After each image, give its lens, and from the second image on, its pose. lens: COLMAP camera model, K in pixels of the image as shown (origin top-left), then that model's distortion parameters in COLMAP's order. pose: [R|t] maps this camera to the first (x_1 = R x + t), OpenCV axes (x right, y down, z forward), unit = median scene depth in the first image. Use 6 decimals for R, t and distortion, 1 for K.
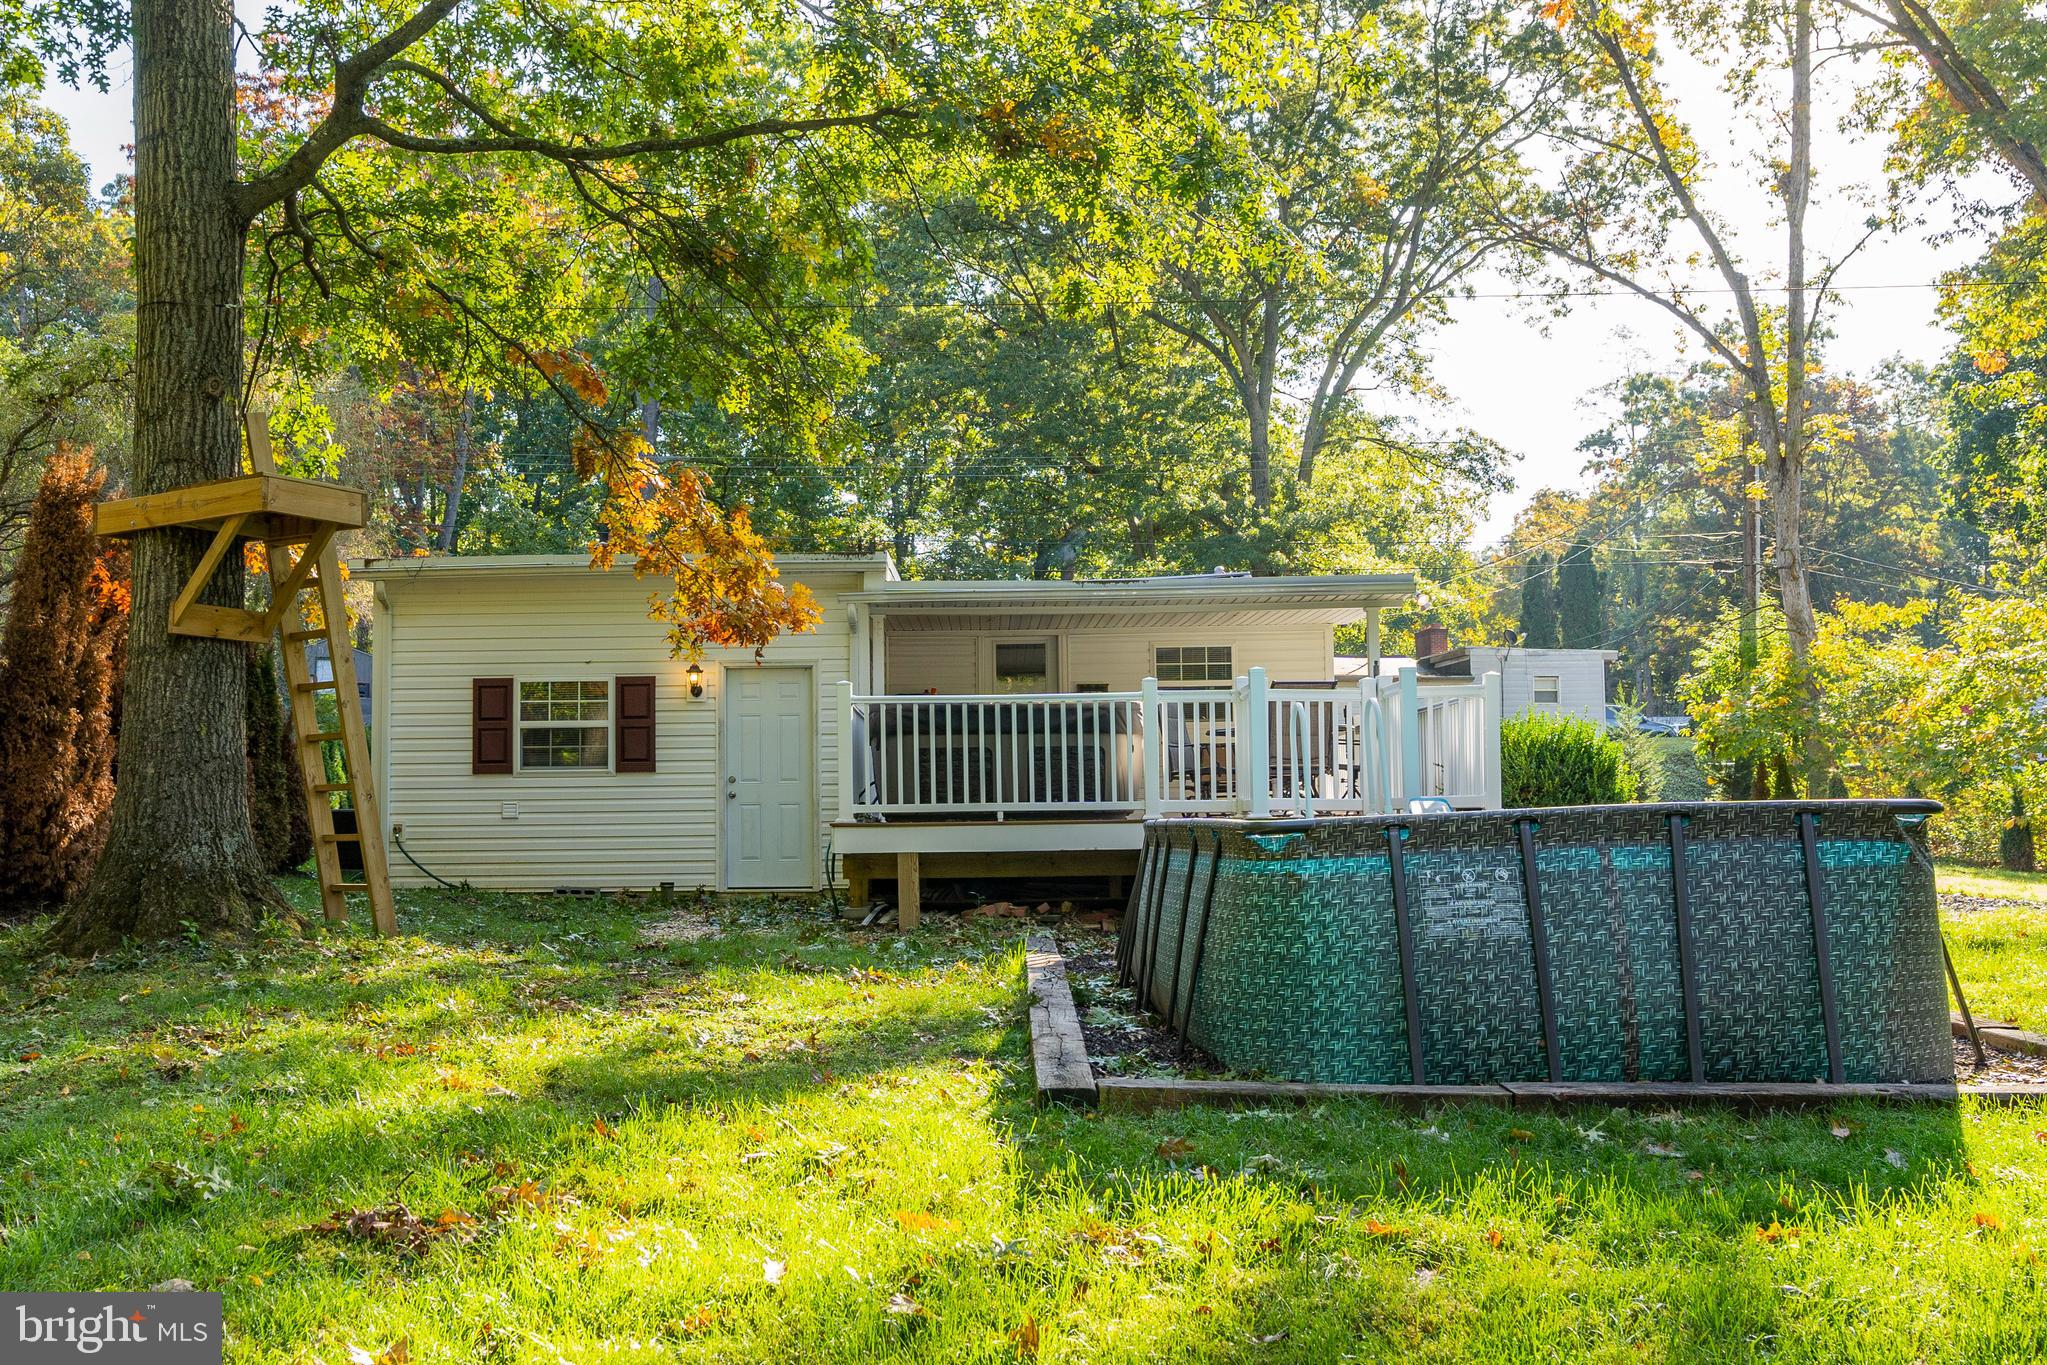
lens RADIAL K [[1961.7, 0, 1017.0], [0, 1961.7, 680.2], [0, 0, 1]] dist [0.001164, 0.000000]
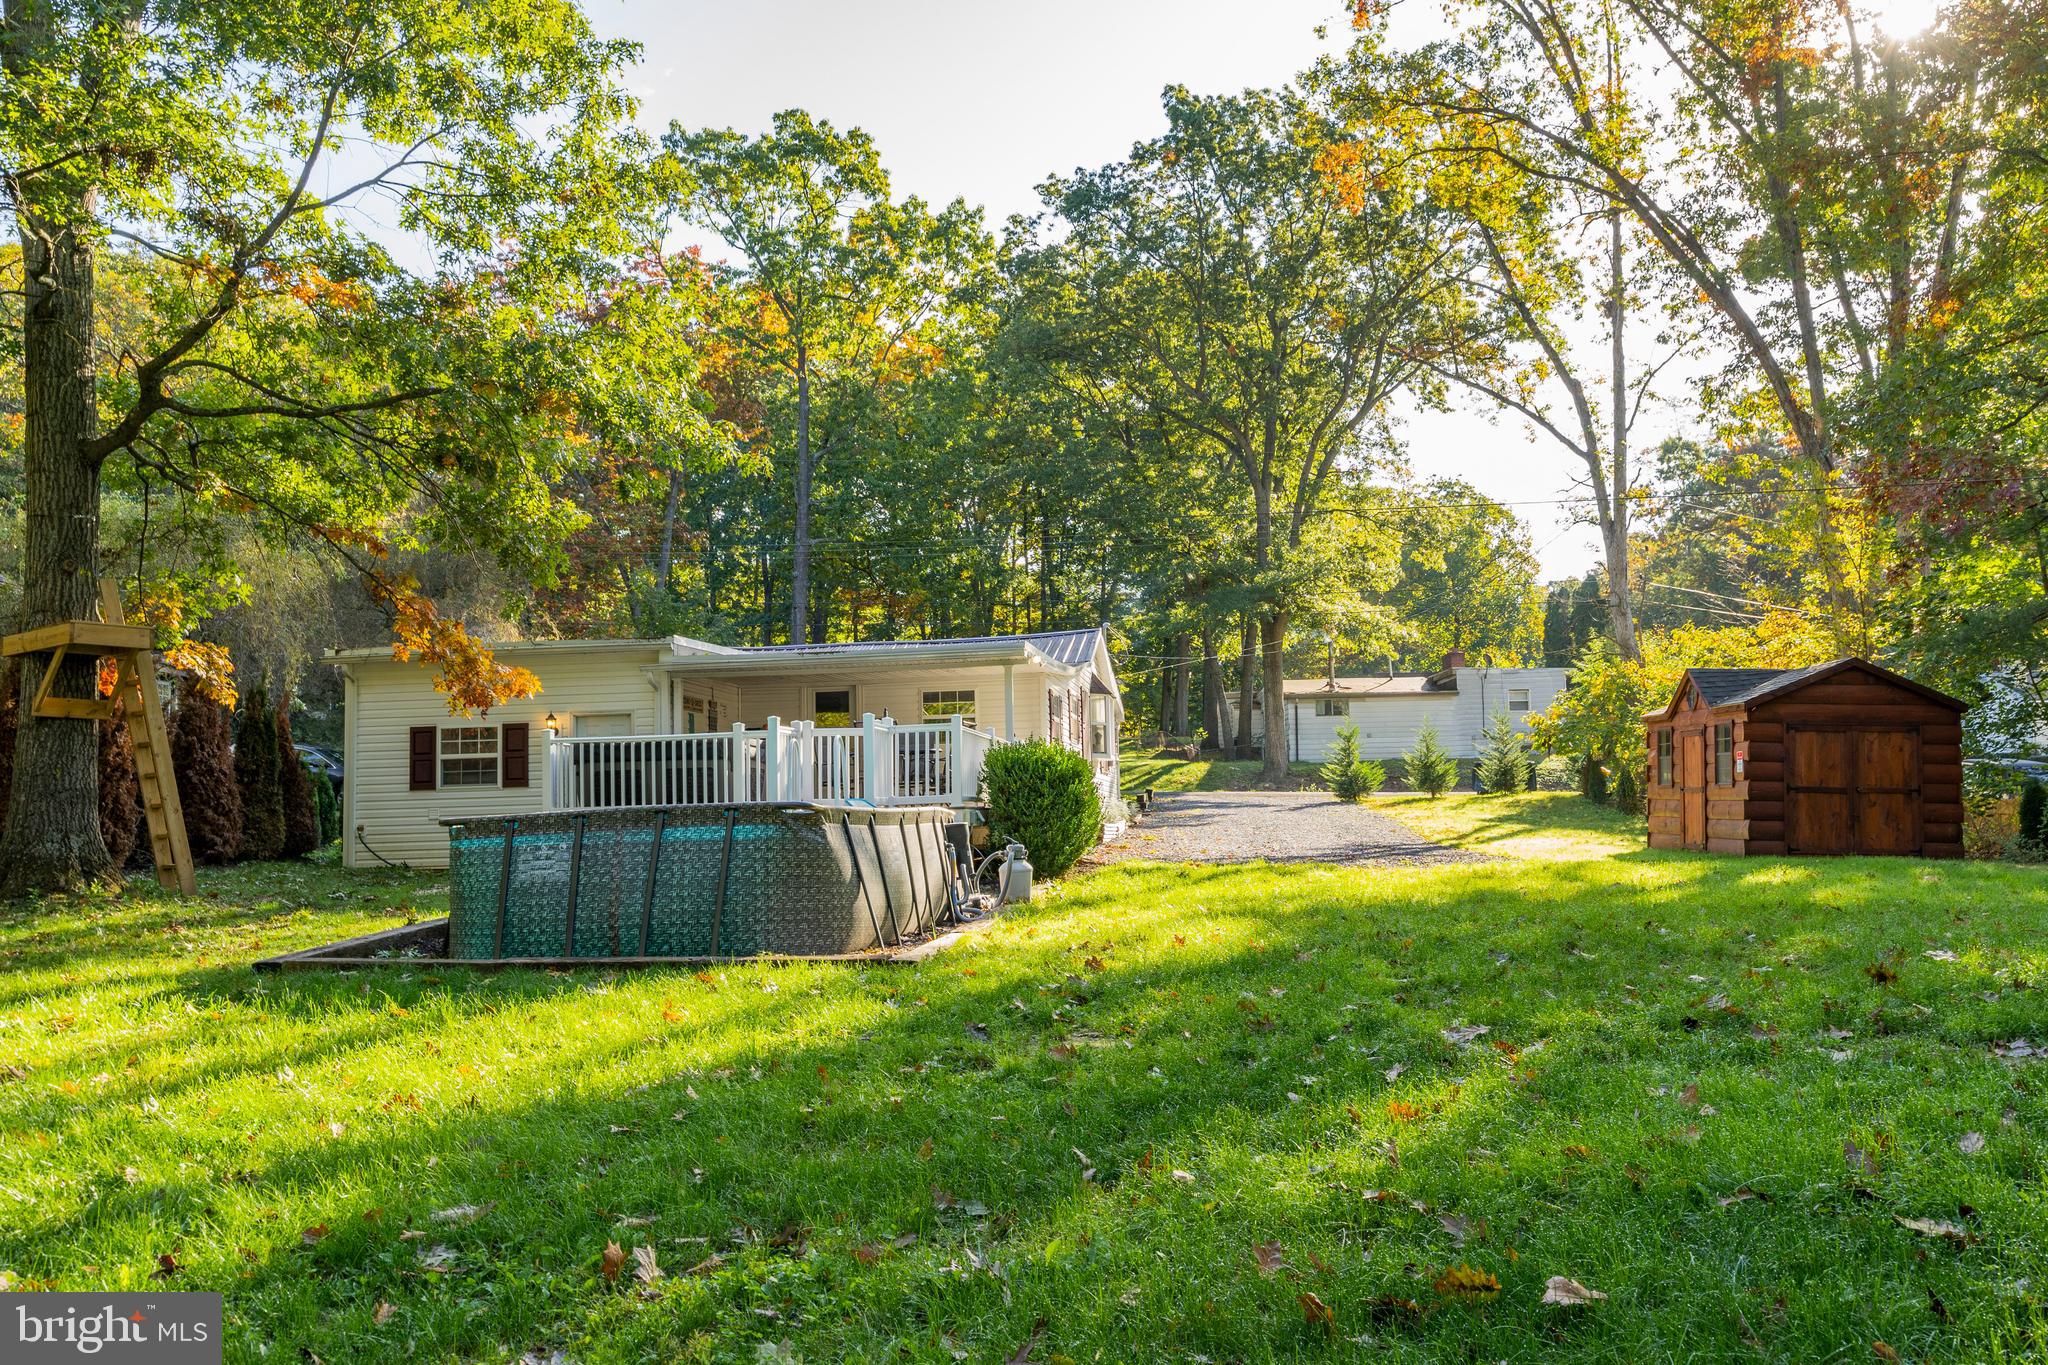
lens RADIAL K [[1563.2, 0, 1031.6], [0, 1563.2, 691.3], [0, 0, 1]] dist [0.006507, 0.002377]
pose [[0.996457, -0.021136, -0.081410, 0.293563], [0.020594, 0.999760, -0.007491, -0.009187], [0.081549, 0.005787, 0.996653, -0.152099]]
